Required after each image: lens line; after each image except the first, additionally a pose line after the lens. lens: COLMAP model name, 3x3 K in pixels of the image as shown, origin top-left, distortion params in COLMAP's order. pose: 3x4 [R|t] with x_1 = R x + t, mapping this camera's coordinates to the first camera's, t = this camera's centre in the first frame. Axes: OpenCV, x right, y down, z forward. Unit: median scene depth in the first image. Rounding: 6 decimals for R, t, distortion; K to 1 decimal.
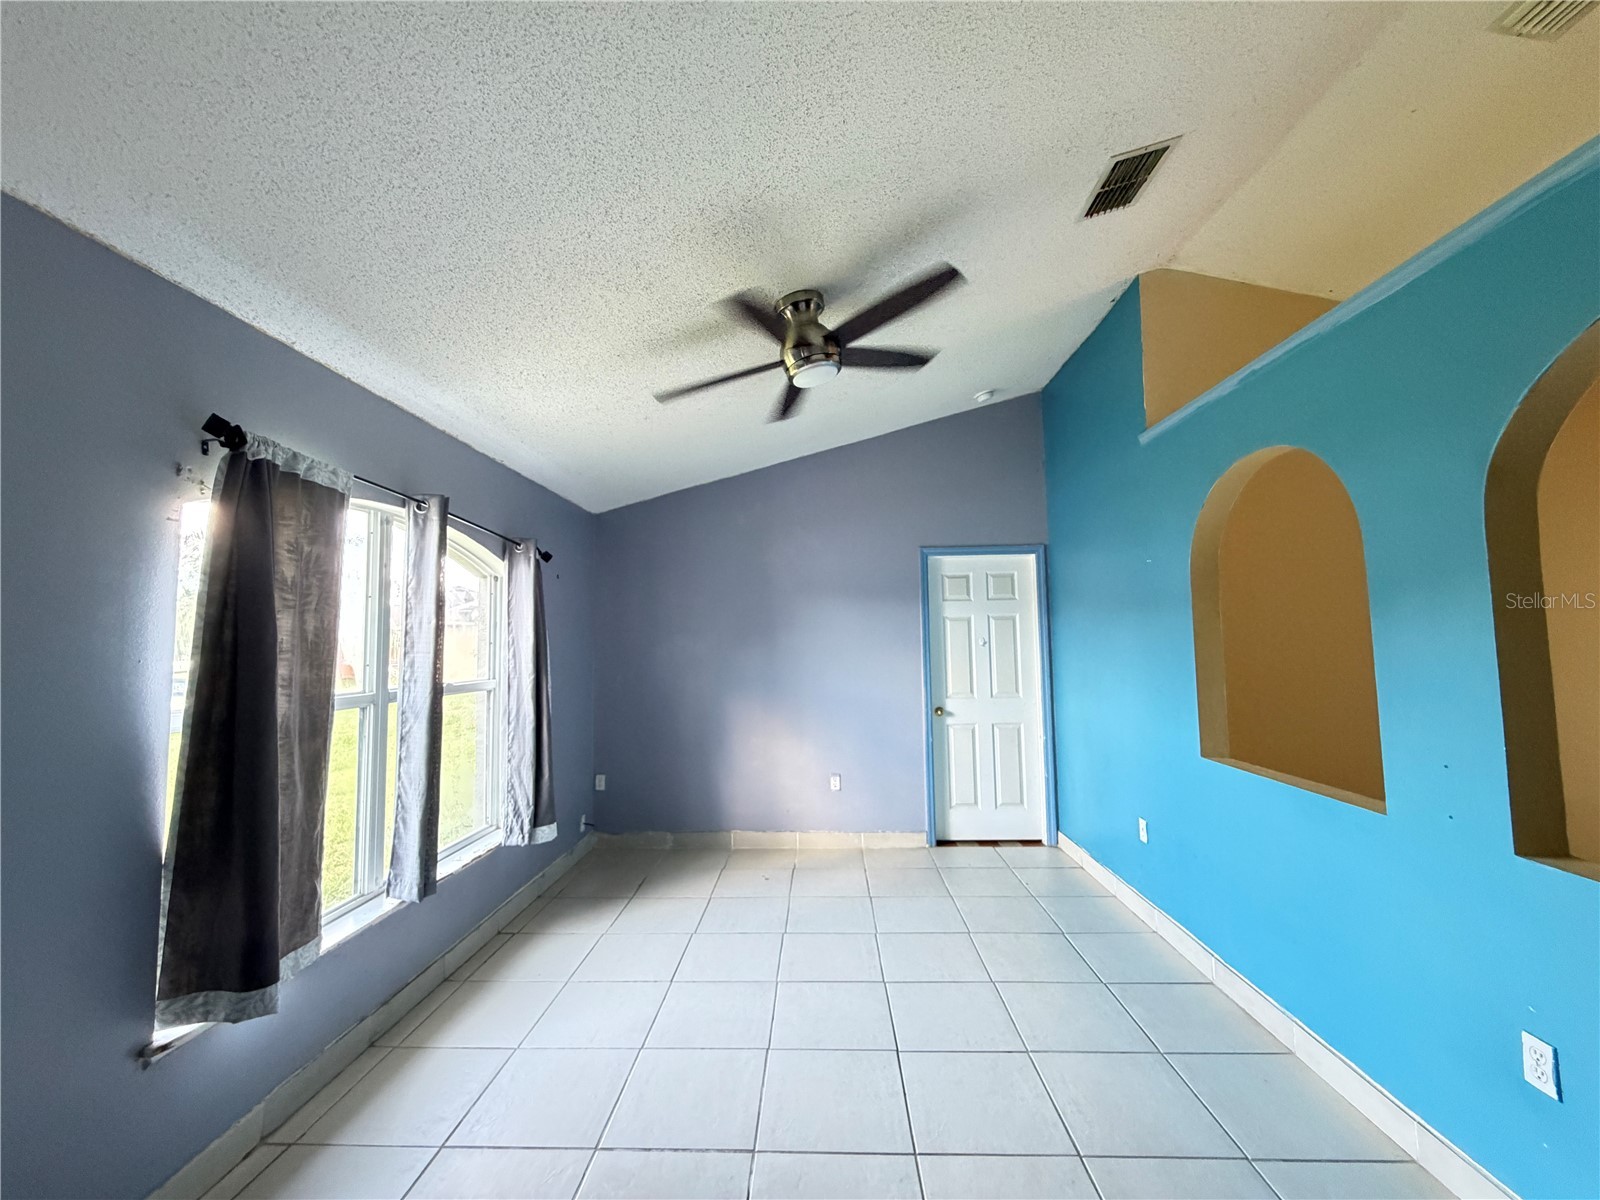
lens RADIAL K [[638.0, 0, 800.0], [0, 638.0, 600.0], [0, 0, 1]] dist [-0.000500, 0.000176]
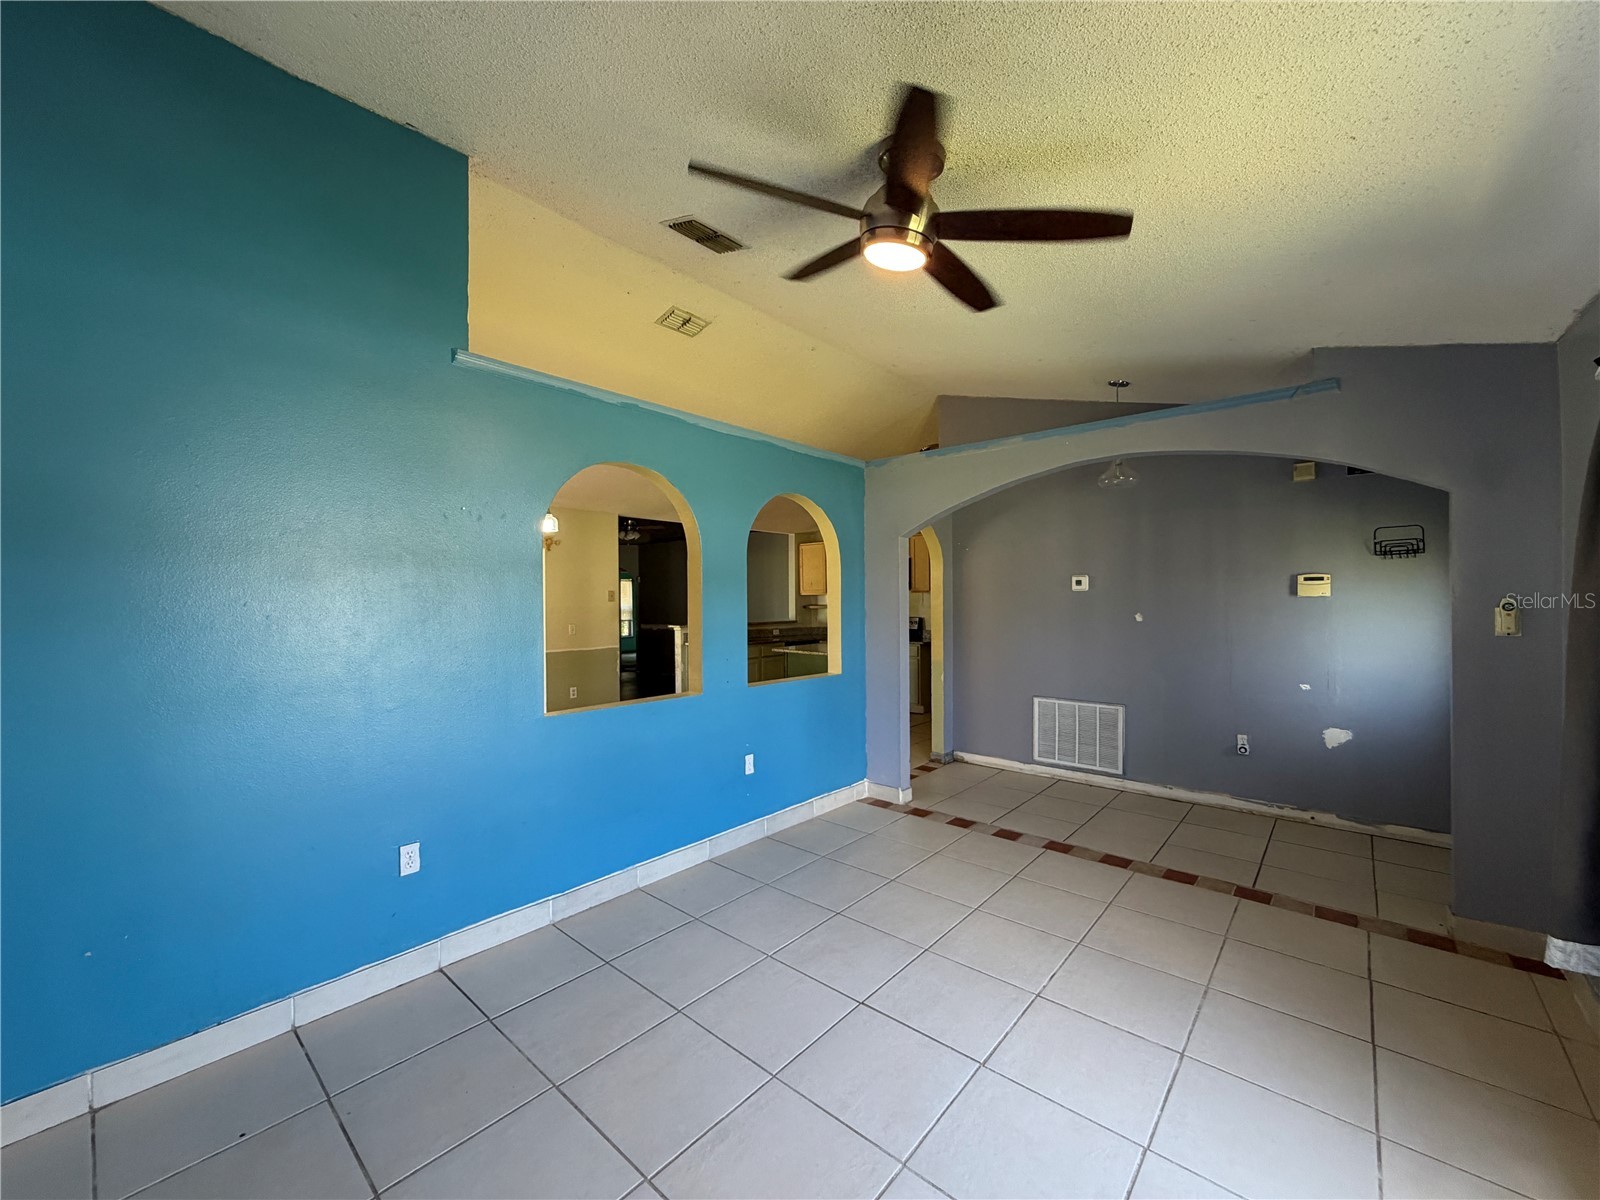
lens RADIAL K [[636.0, 0, 798.0], [0, 636.0, 599.9], [0, 0, 1]] dist [-0.000206, 0.000157]
pose [[-0.779364, 0.032198, 0.625743, -0.284152], [-0.014854, 0.997449, -0.069825, 0.106451], [-0.626395, -0.063713, -0.776898, 1.302184]]
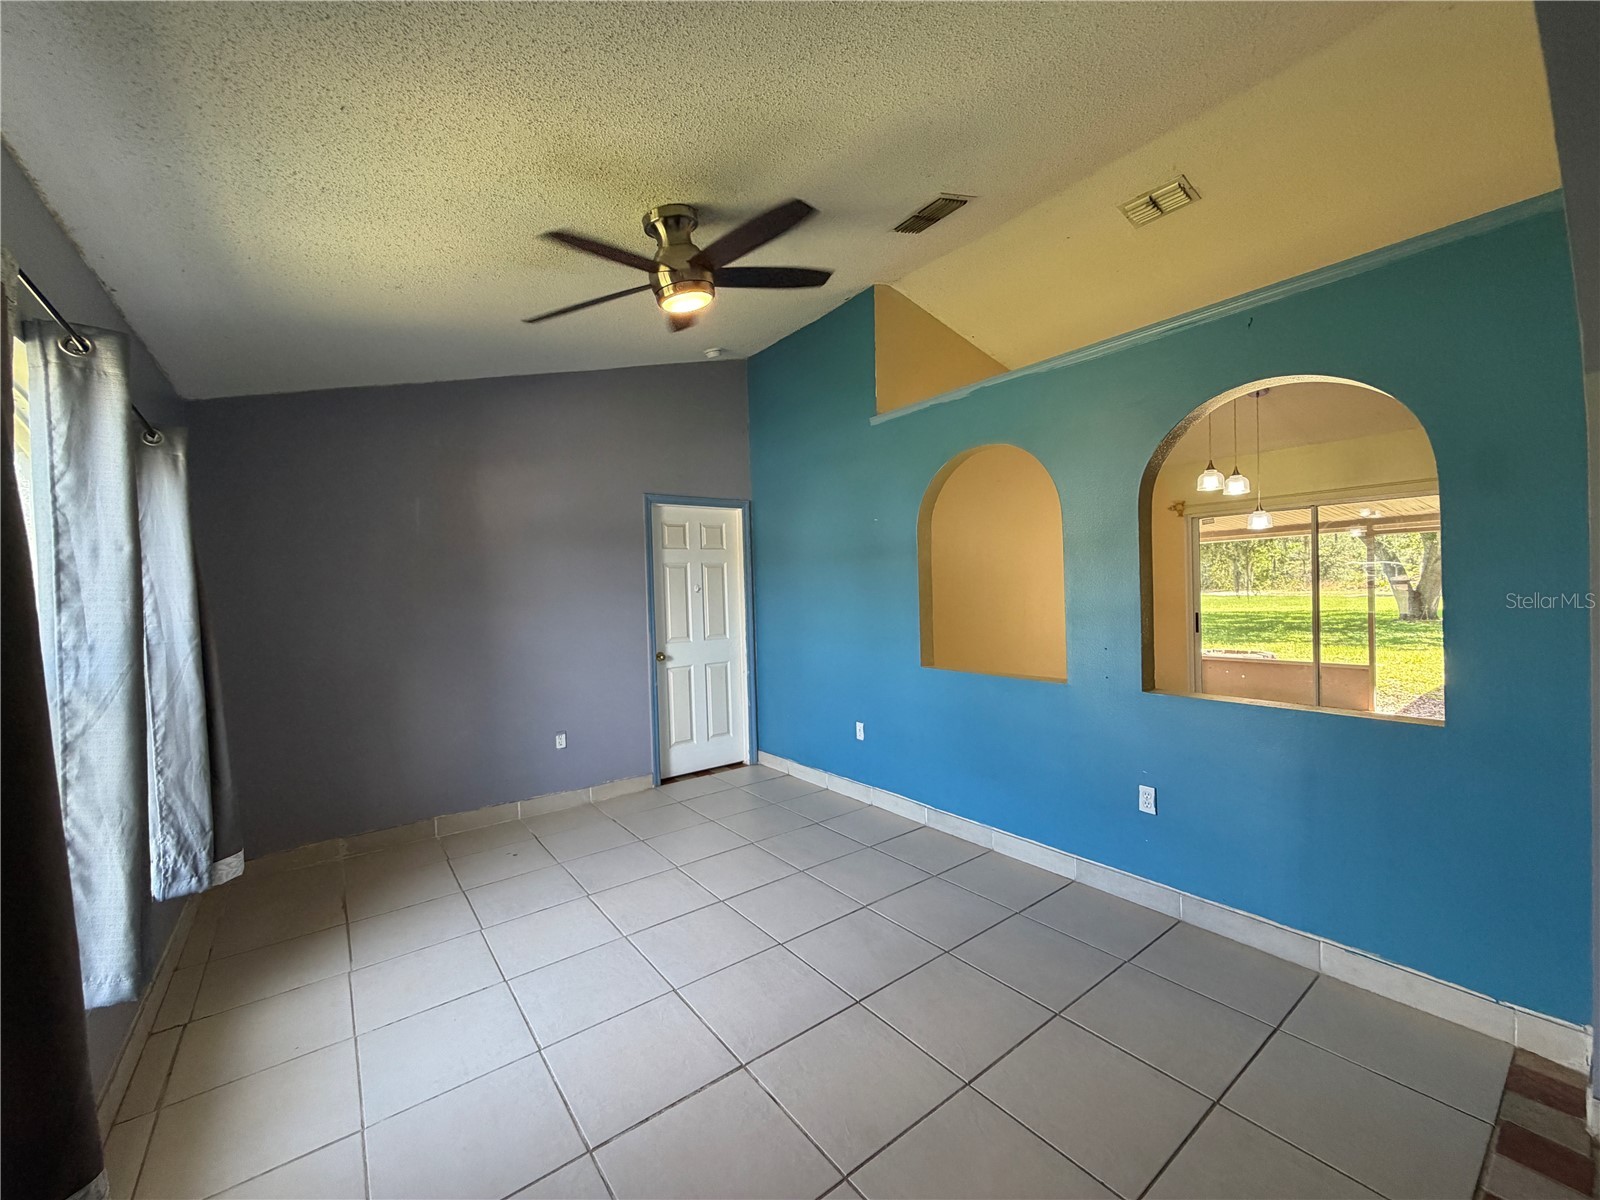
lens RADIAL K [[636.0, 0, 798.0], [0, 636.0, 599.9], [0, 0, 1]] dist [-0.000206, 0.000157]
pose [[0.775256, -0.019299, 0.631353, -0.356642], [-0.024013, 0.997910, 0.059990, 0.024427], [-0.631191, -0.061668, 0.773172, 0.106054]]
